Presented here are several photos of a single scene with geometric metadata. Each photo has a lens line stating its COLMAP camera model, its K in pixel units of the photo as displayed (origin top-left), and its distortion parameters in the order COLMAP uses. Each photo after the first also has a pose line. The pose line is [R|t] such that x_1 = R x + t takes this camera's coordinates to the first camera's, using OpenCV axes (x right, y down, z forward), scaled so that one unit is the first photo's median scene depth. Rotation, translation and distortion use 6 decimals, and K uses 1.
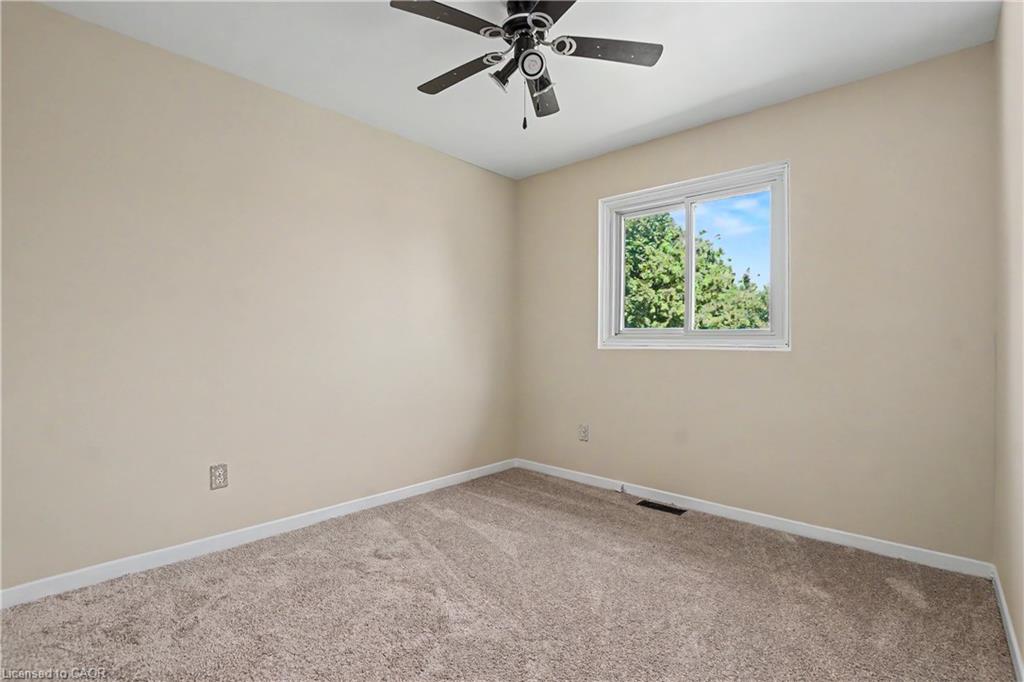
lens RADIAL K [[477.9, 0, 511.4], [0, 477.9, 342.4], [0, 0, 1]] dist [-0.031508, 0.004800]
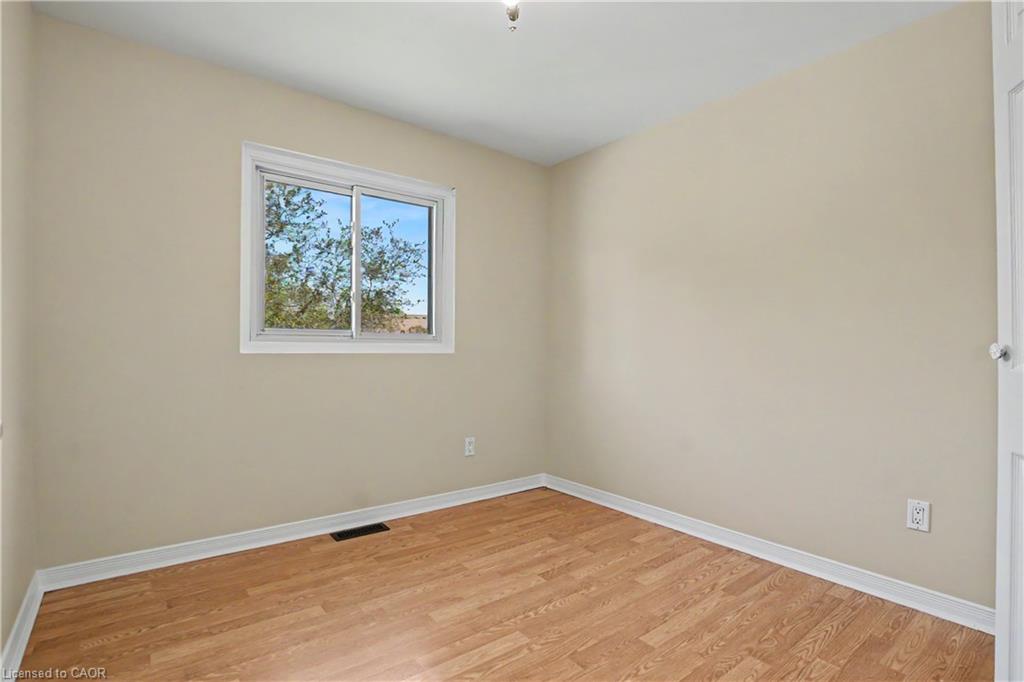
lens RADIAL K [[477.9, 0, 508.8], [0, 477.9, 344.1], [0, 0, 1]] dist [-0.031508, 0.004800]
pose [[0.167180, 0.005675, 0.985910, -0.727419], [-0.006612, 0.999967, -0.004635, 0.001049], [-0.985904, -0.005744, 0.167212, 0.834153]]
